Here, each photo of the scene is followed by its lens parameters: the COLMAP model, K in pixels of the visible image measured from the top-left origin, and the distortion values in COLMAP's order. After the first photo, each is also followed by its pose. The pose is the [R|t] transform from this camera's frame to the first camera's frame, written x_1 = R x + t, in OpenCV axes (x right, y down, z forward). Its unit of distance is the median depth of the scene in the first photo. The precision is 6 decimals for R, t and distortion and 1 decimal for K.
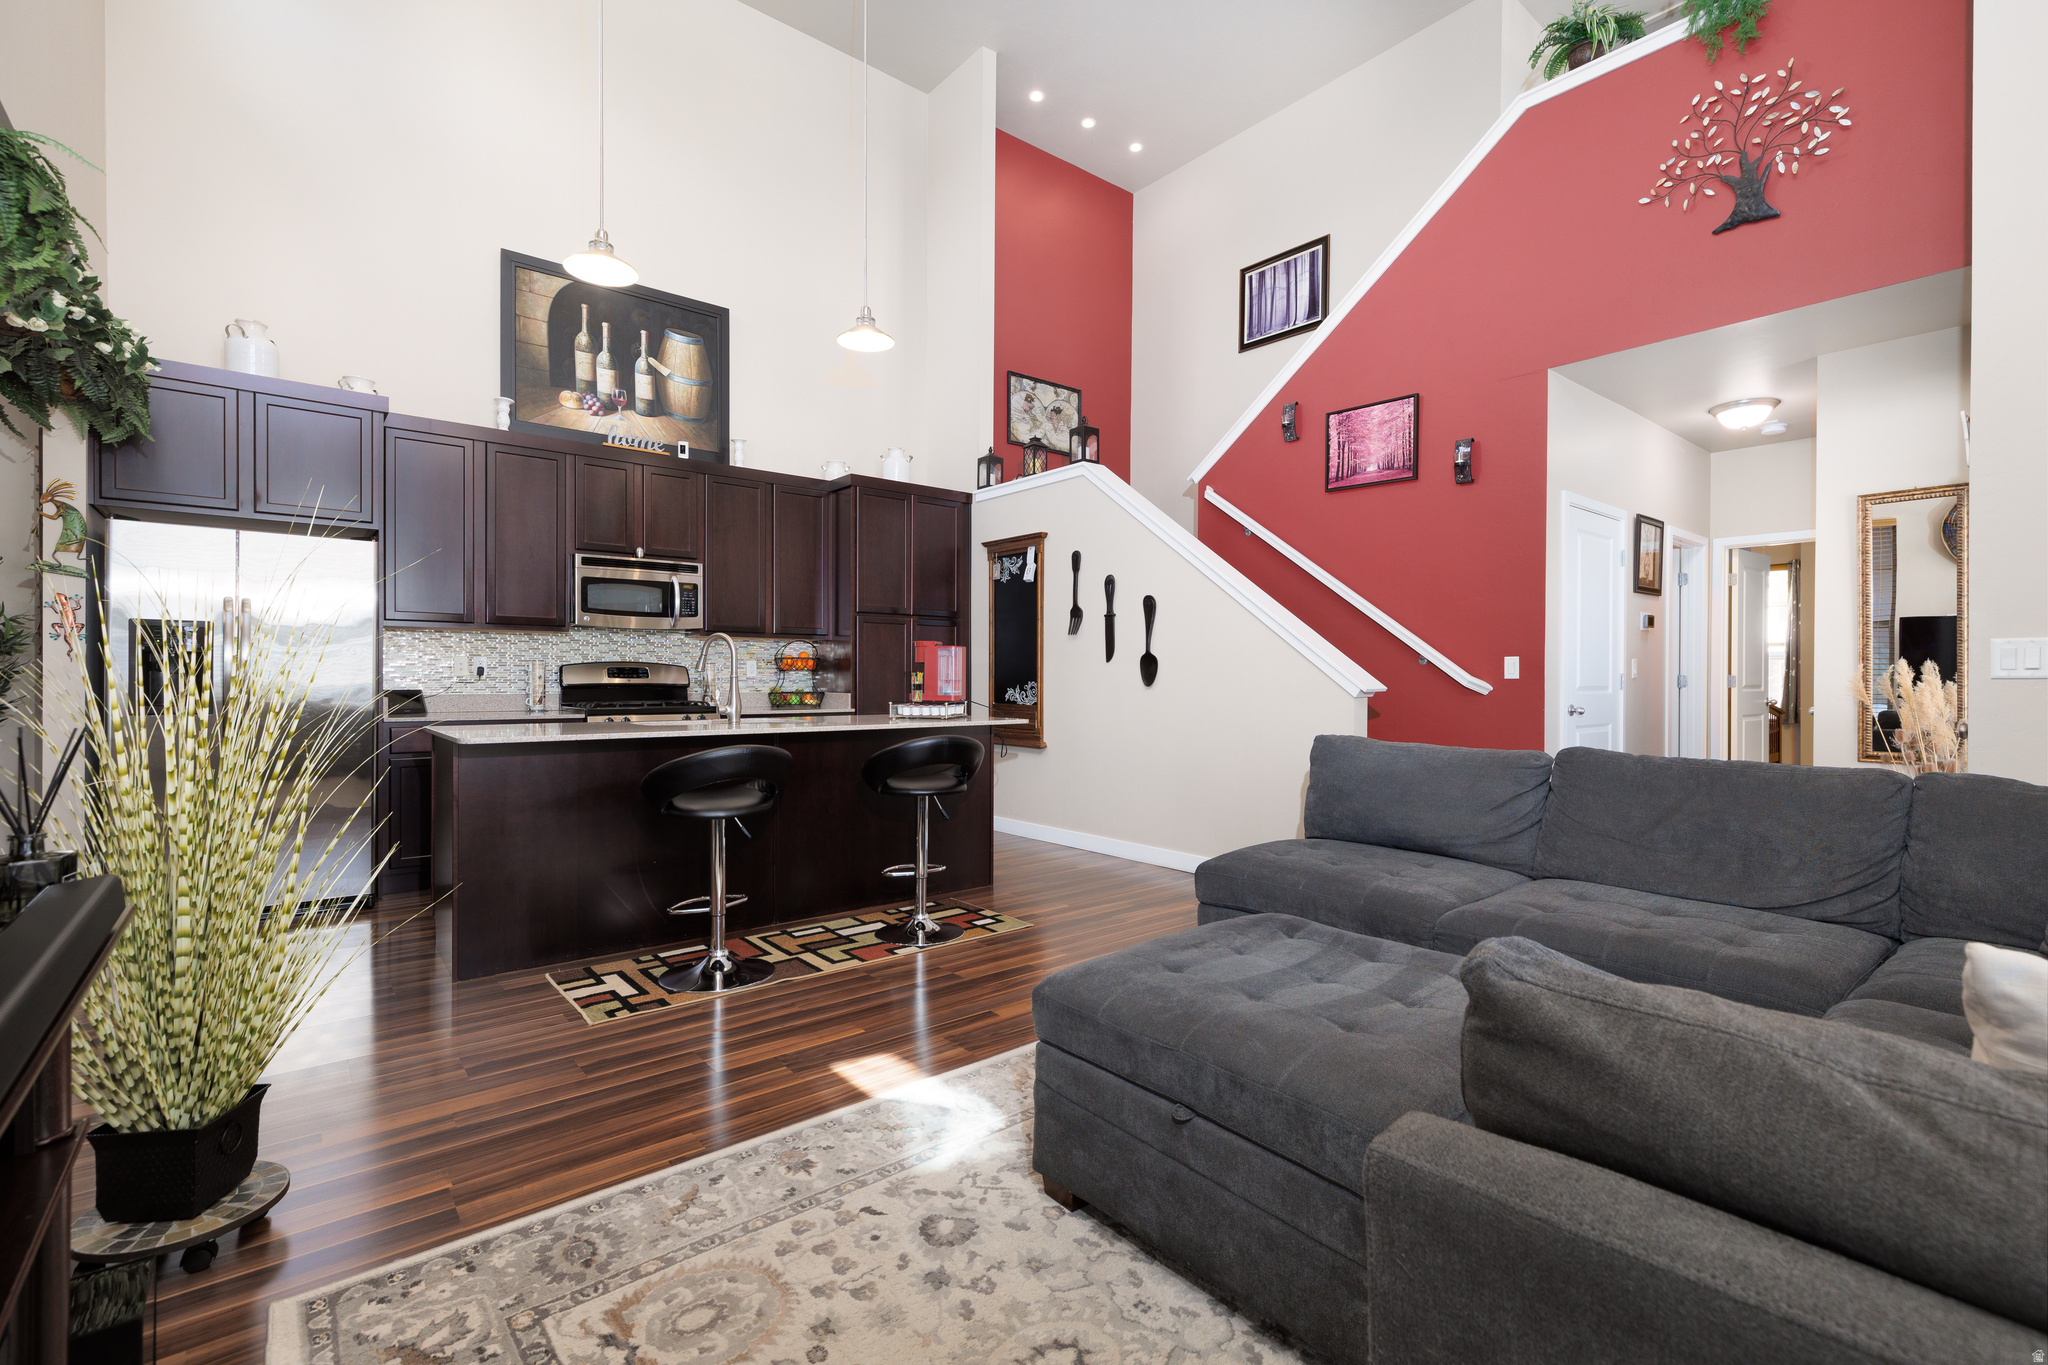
lens RADIAL K [[918.9, 0, 1032.5], [0, 918.9, 683.7], [0, 0, 1]] dist [0.005443, -0.000230]
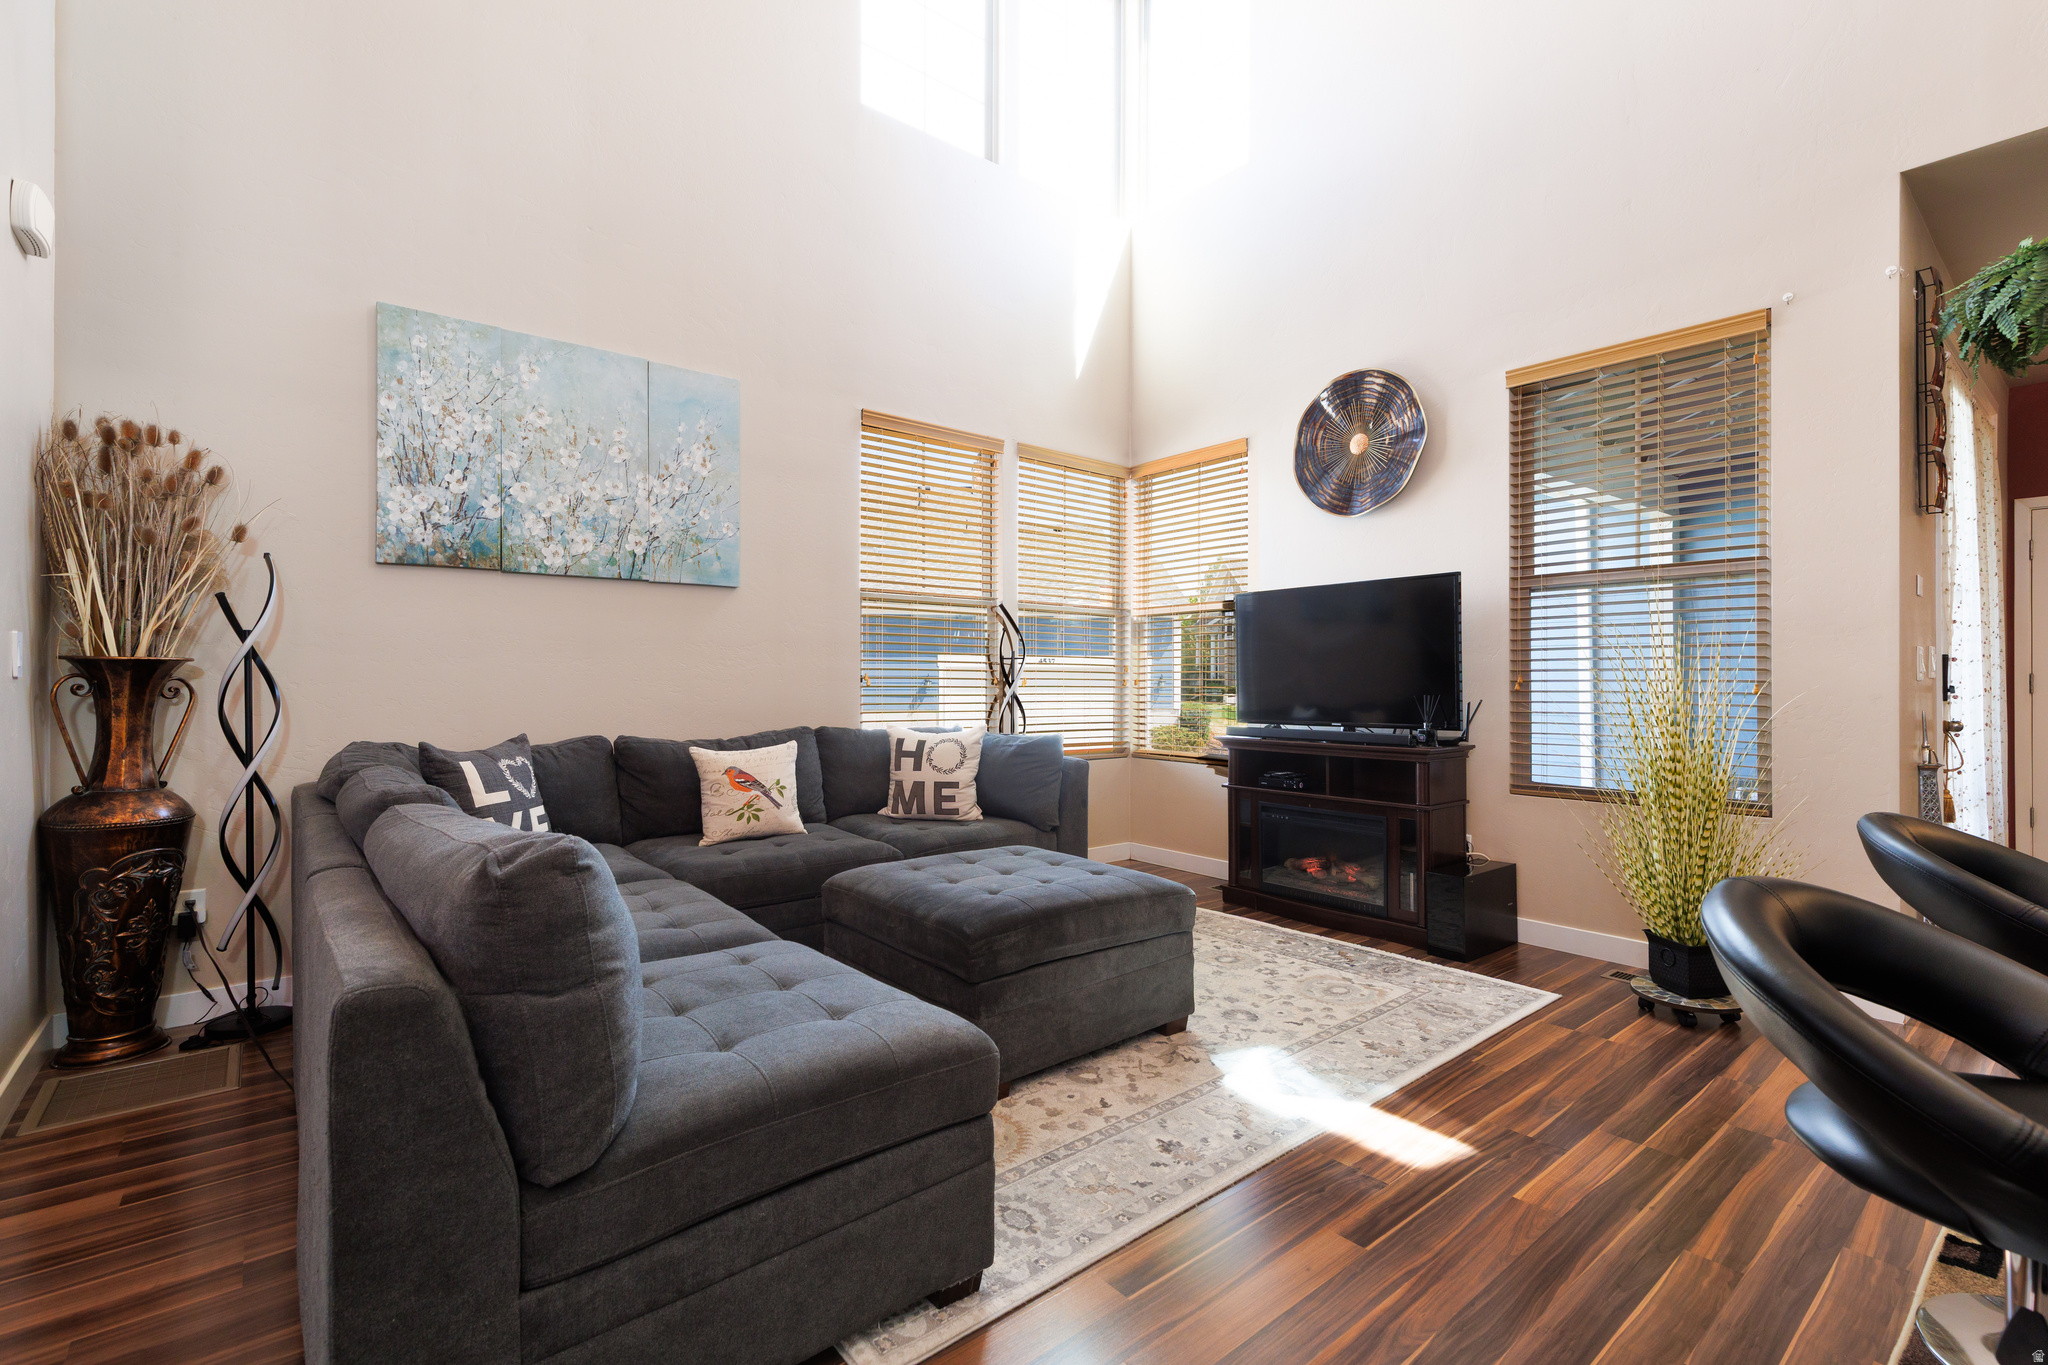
lens RADIAL K [[919.9, 0, 1030.3], [0, 919.9, 675.1], [0, 0, 1]] dist [0.004069, 0.000036]
pose [[-0.999963, -0.007210, 0.004638, 0.090797], [-0.007190, 0.999965, 0.004246, -0.005129], [-0.004668, 0.004212, -0.999980, 0.865661]]
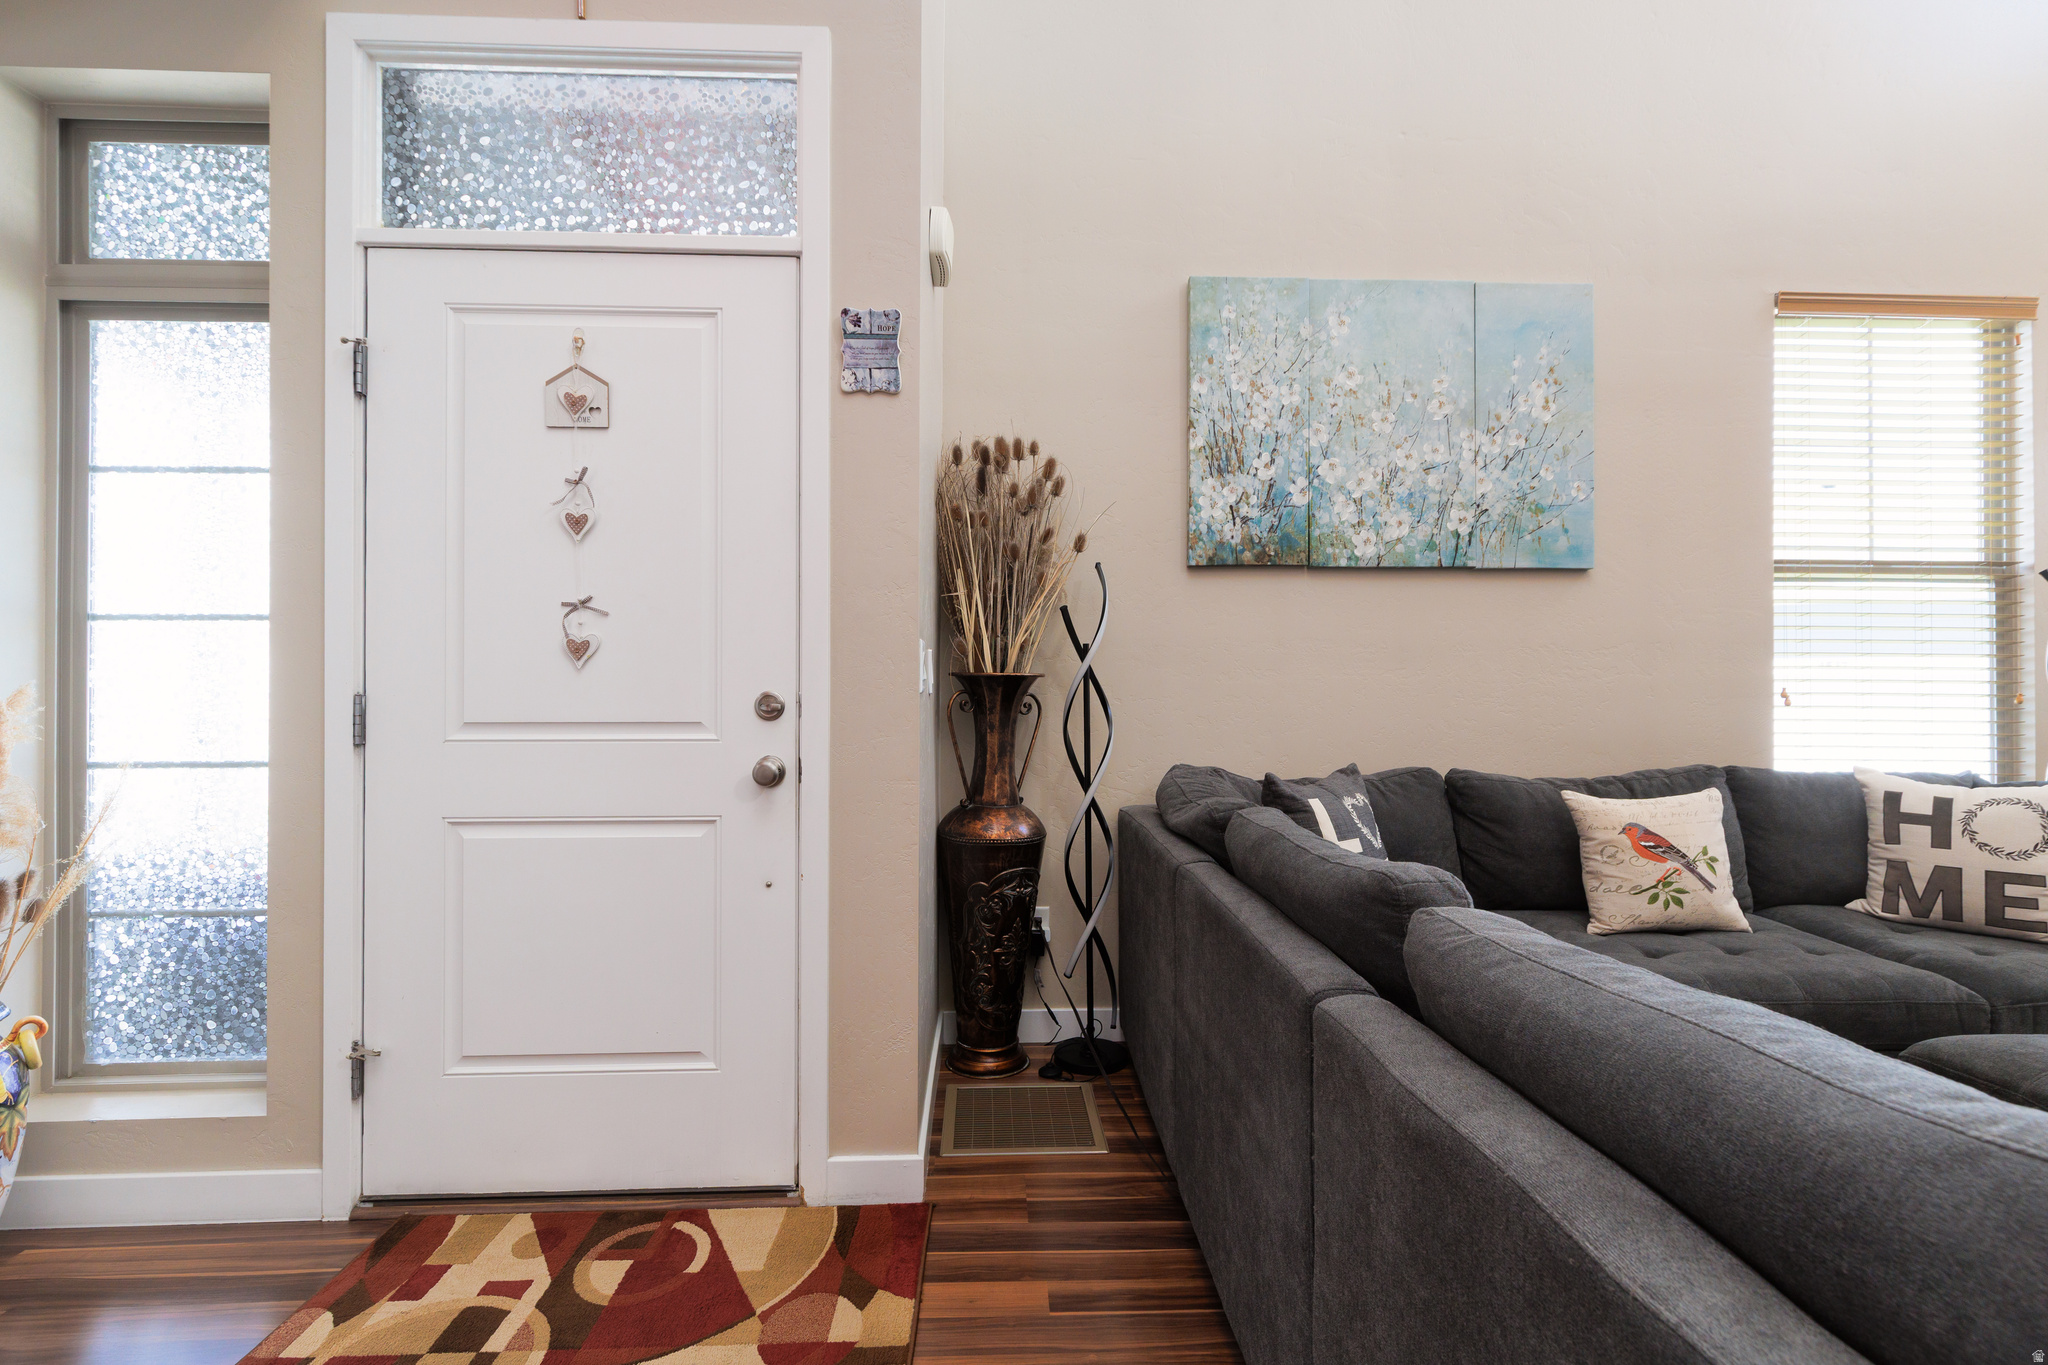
lens RADIAL K [[939.0, 0, 1024.0], [0, 939.0, 682.5], [0, 0, 1]] dist [0.002047, 0.007003]
pose [[-0.791255, -0.004943, 0.611466, 0.252676], [-0.001506, 0.999980, 0.006135, -0.007394], [-0.611484, 0.003934, -0.791247, 0.767501]]
